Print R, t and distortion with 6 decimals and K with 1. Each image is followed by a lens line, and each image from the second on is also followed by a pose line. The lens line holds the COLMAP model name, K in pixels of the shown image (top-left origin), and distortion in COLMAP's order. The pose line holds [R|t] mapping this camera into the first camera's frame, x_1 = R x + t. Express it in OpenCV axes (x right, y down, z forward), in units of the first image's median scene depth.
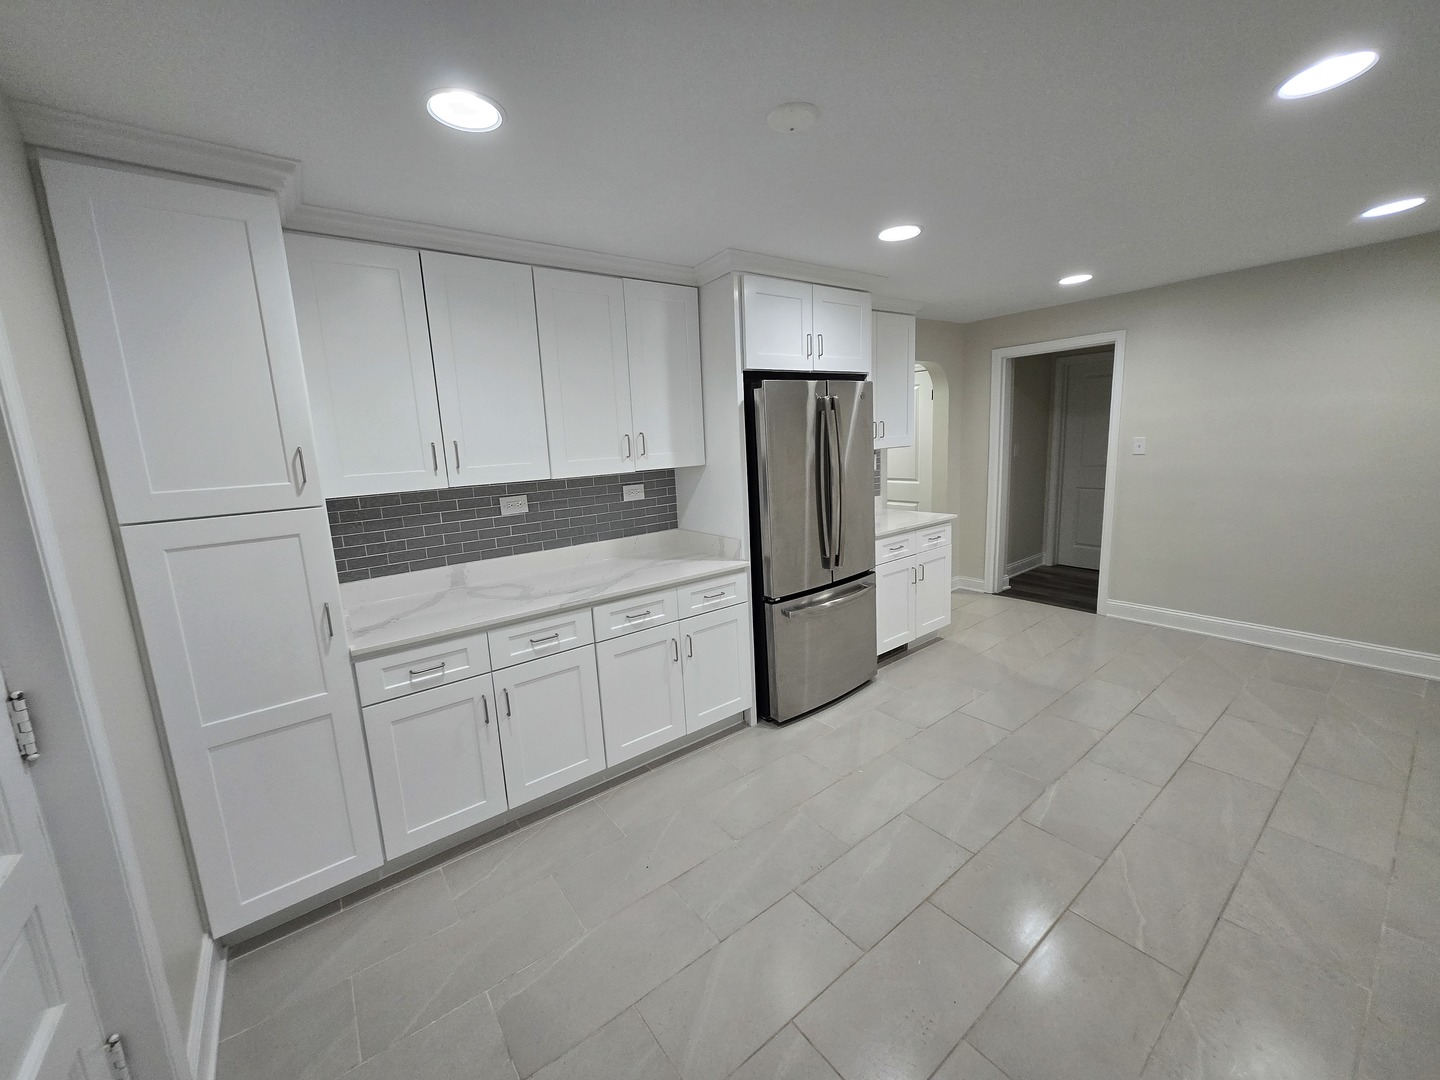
lens RADIAL K [[564.7, 0, 719.7], [0, 564.7, 529.1], [0, 0, 1]] dist [0.000884, 0.000202]
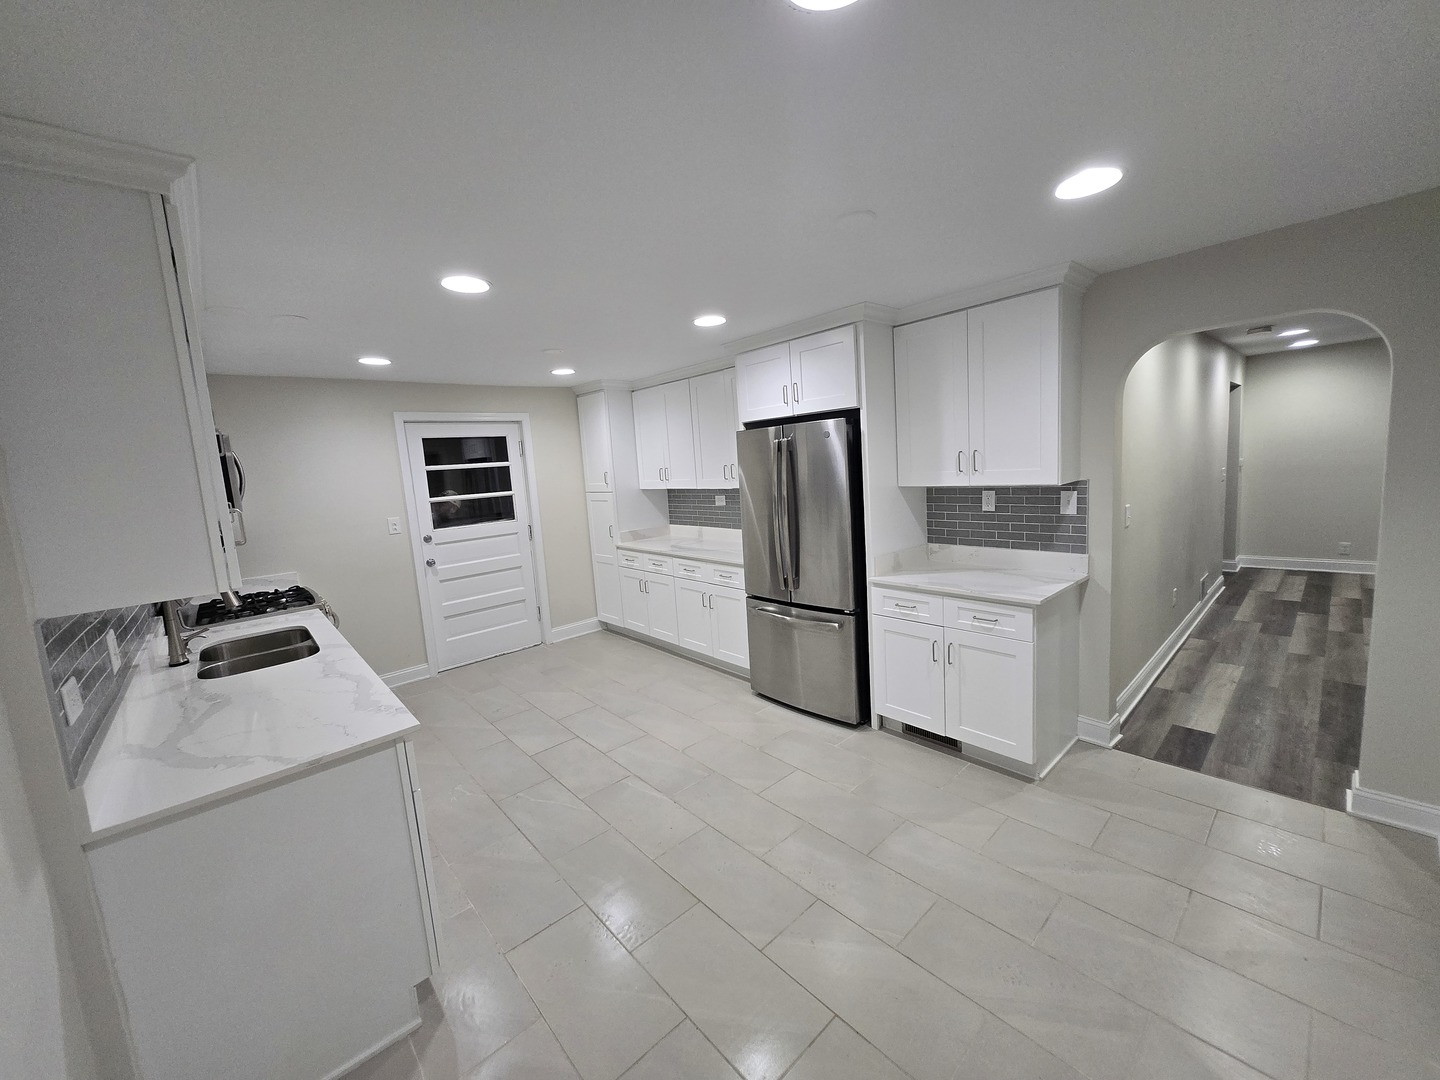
lens RADIAL K [[564.7, 0, 719.7], [0, 564.7, 529.1], [0, 0, 1]] dist [0.000884, 0.000202]
pose [[0.082486, 0.166592, -0.982570, 1.461482], [-0.104786, 0.981914, 0.157684, -0.242649], [0.991068, 0.089952, 0.098451, 0.845825]]
